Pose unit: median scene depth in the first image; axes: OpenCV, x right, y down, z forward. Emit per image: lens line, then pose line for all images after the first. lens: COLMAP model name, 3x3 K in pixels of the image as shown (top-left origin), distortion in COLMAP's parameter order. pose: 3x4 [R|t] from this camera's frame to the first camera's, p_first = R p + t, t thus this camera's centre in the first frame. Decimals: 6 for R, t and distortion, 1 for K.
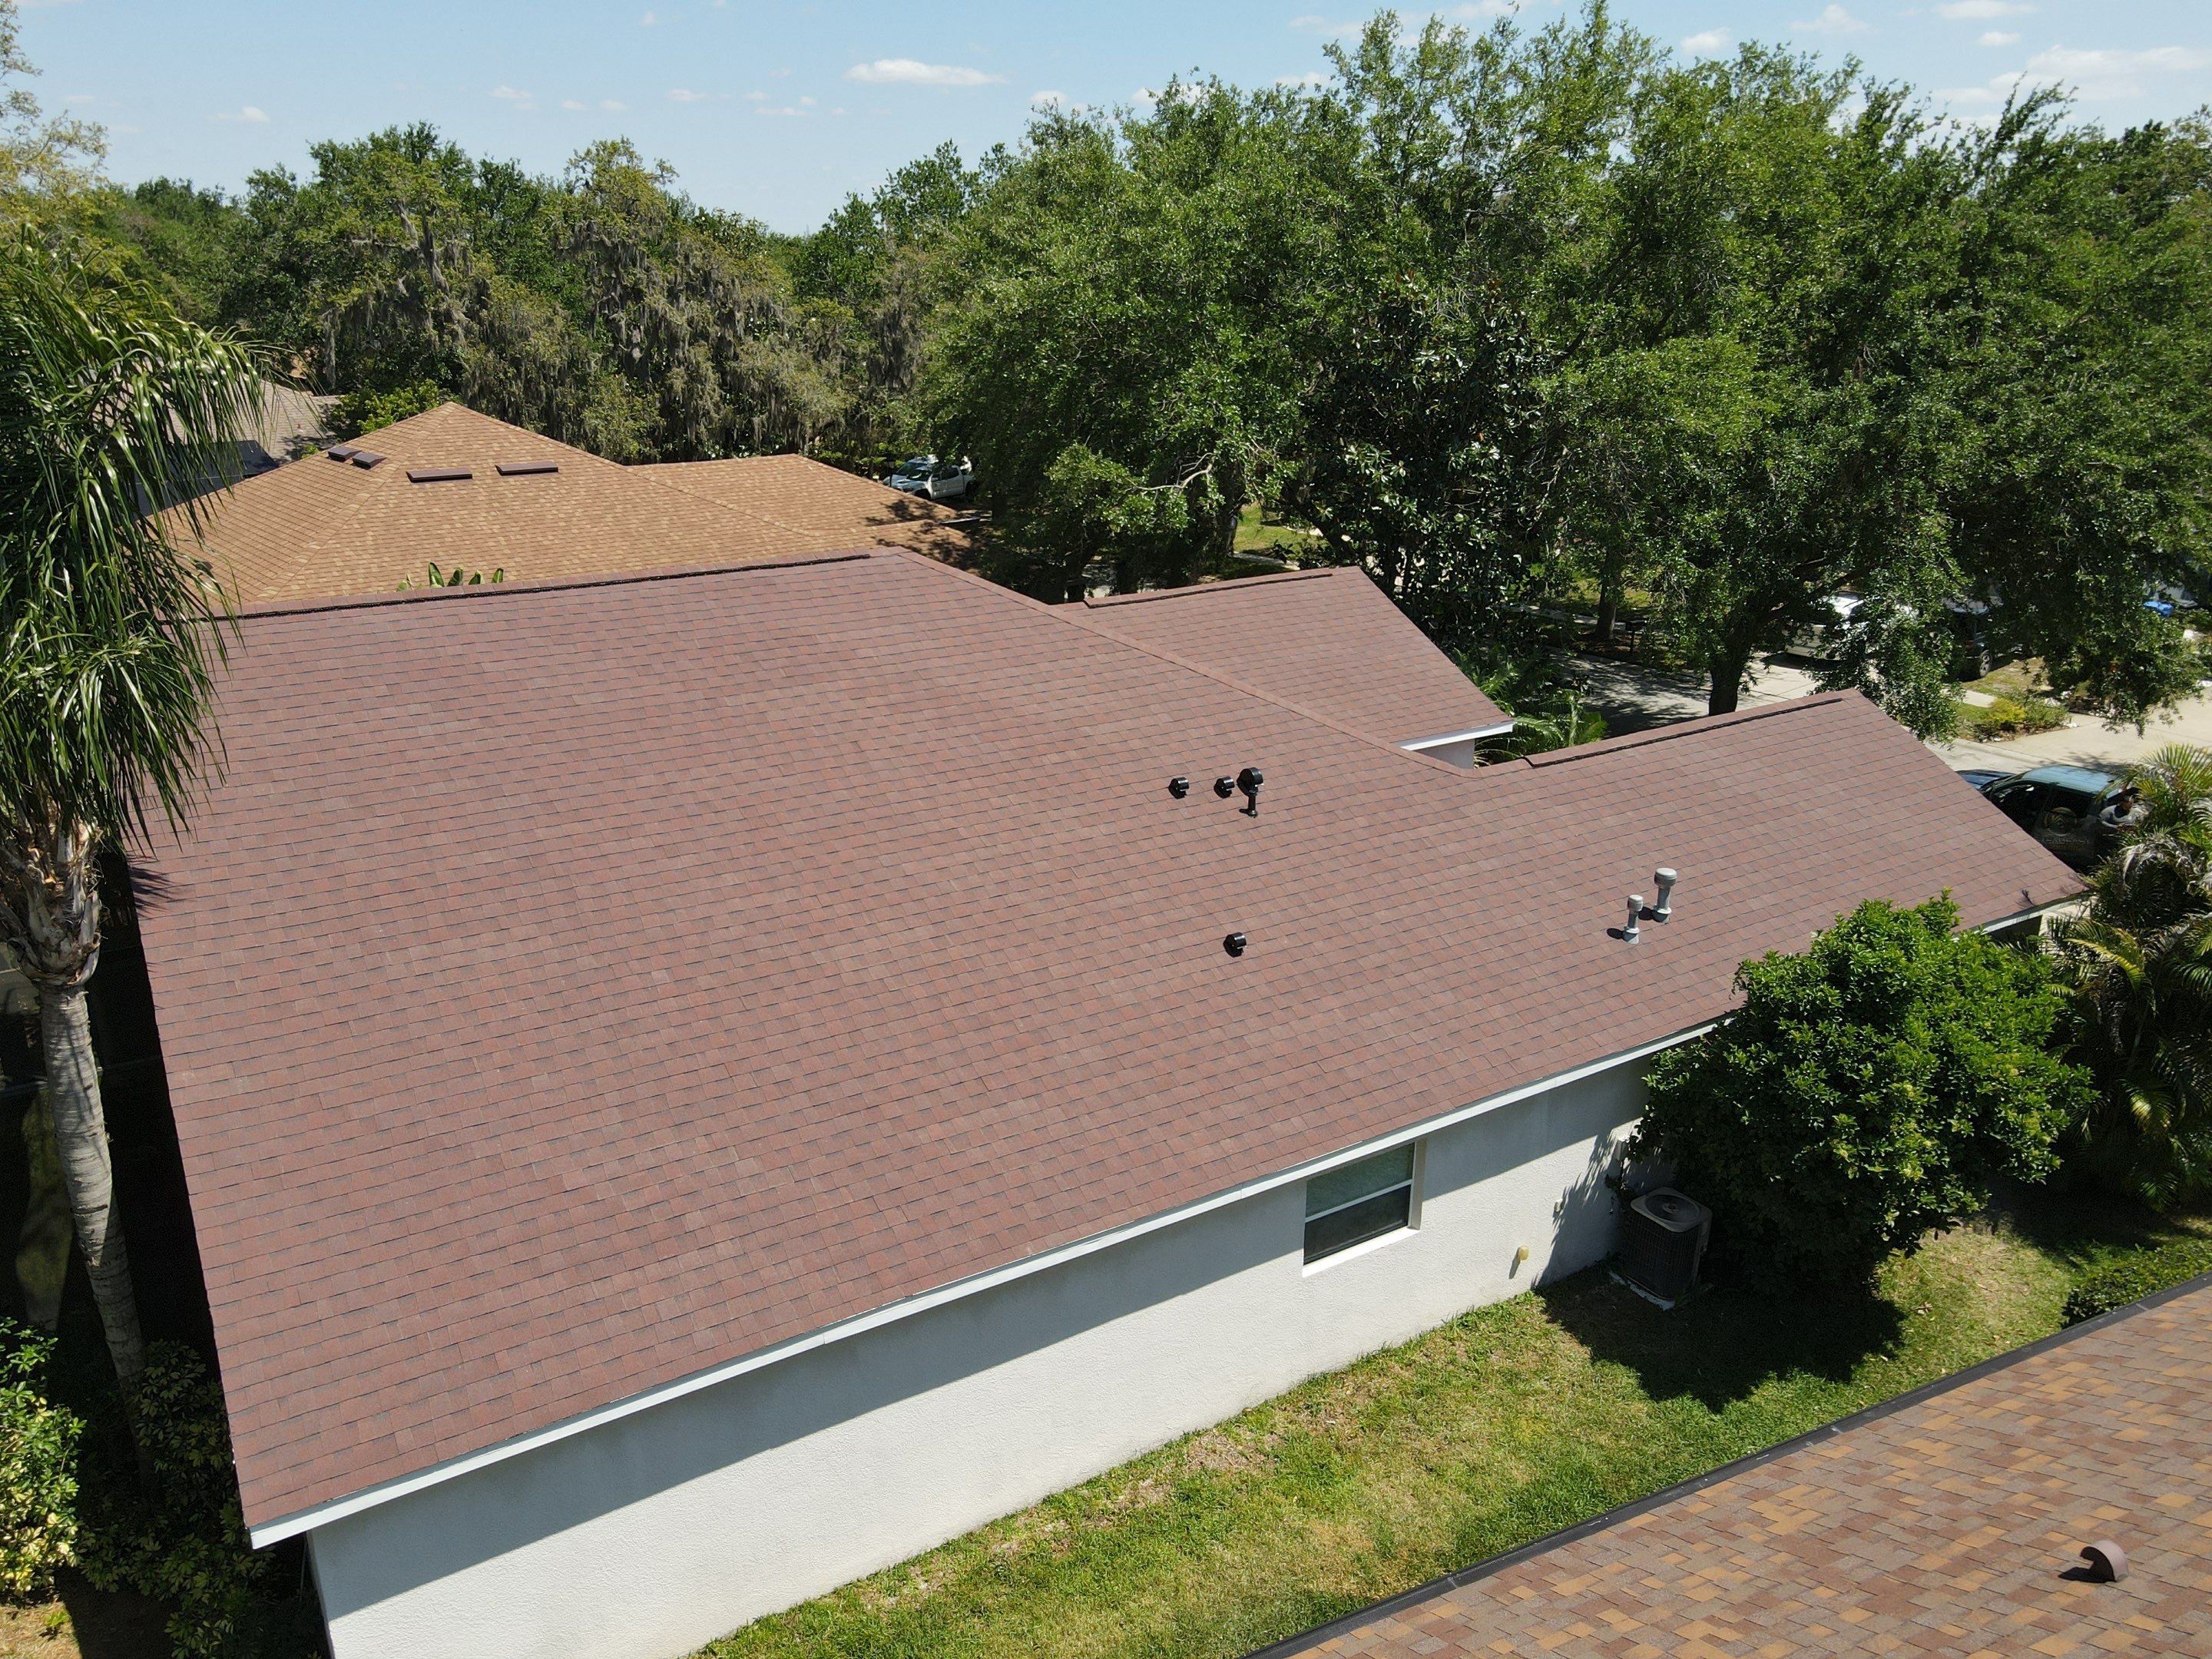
lens RADIAL K [[1635.9, 0, 1106.0], [0, 1635.9, 829.5], [0, 0, 1]] dist [-0.029824, 0.104387]
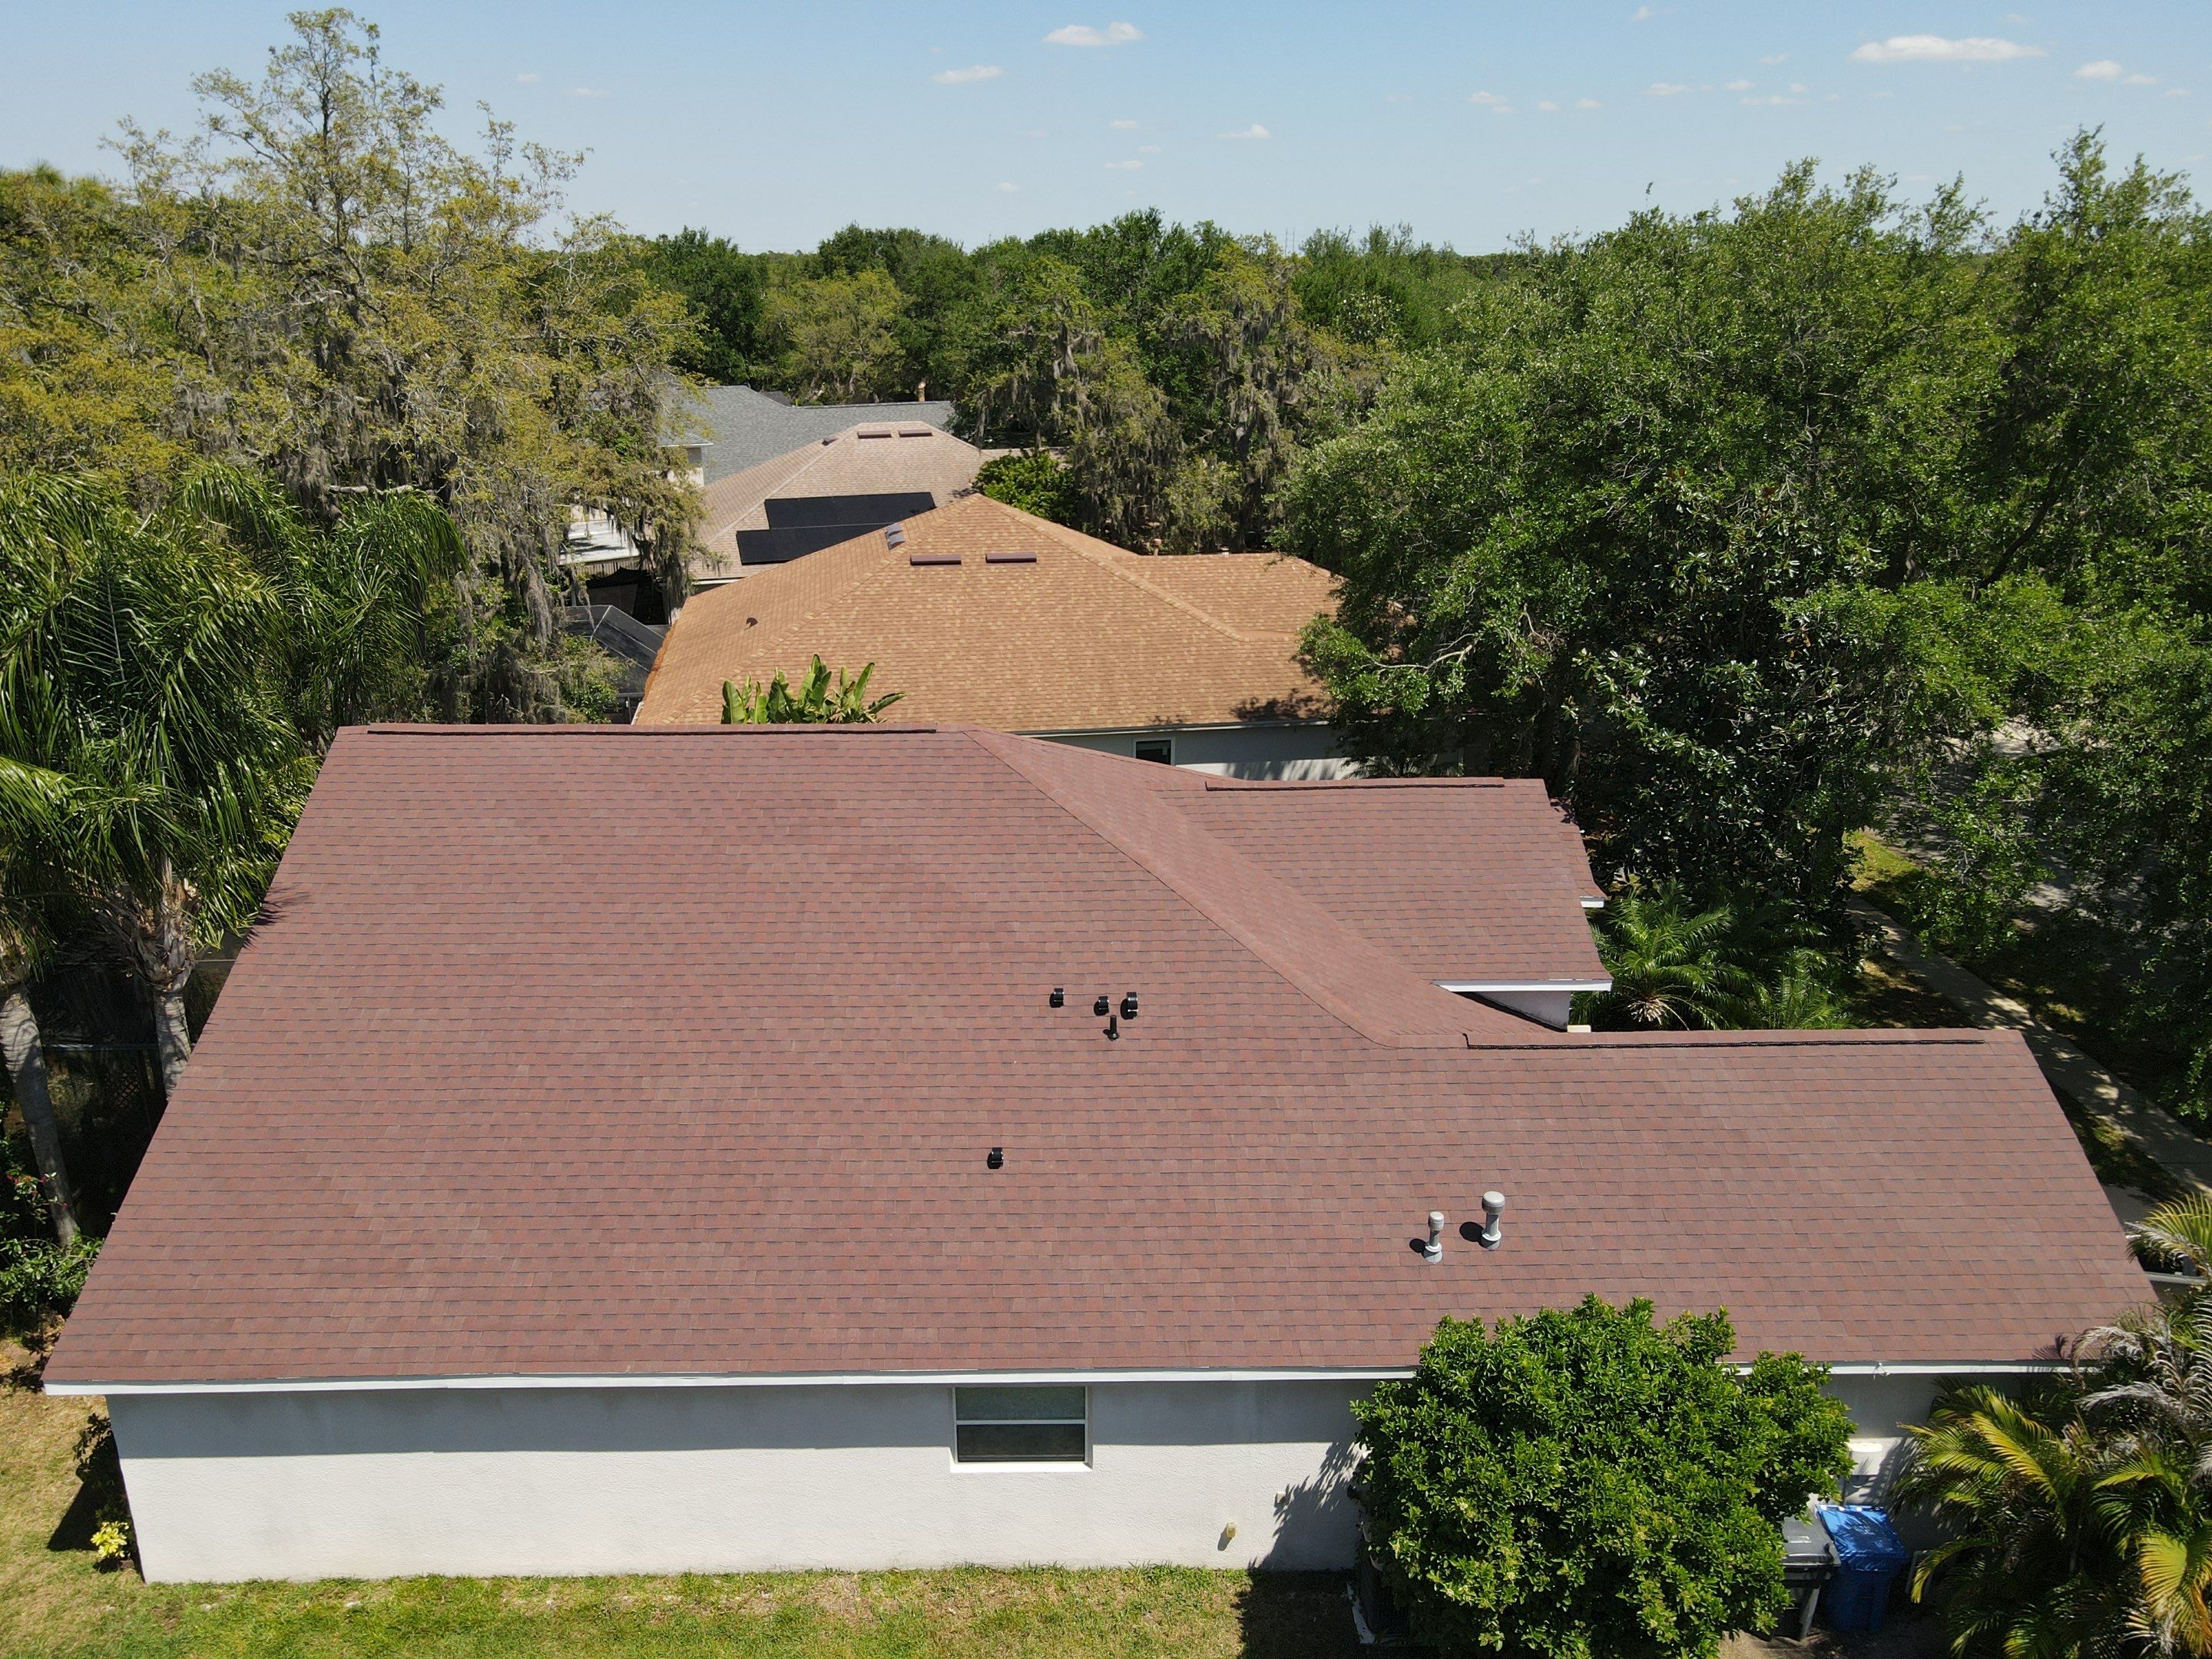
lens RADIAL K [[1649.8, 0, 1106.0], [0, 1649.8, 829.5], [0, 0, 1]] dist [-0.004057, 0.044299]
pose [[0.859947, 0.171177, -0.480822, 0.643001], [-0.171829, 0.984185, 0.043065, -0.208389], [0.480590, 0.045585, 0.875760, 0.055680]]
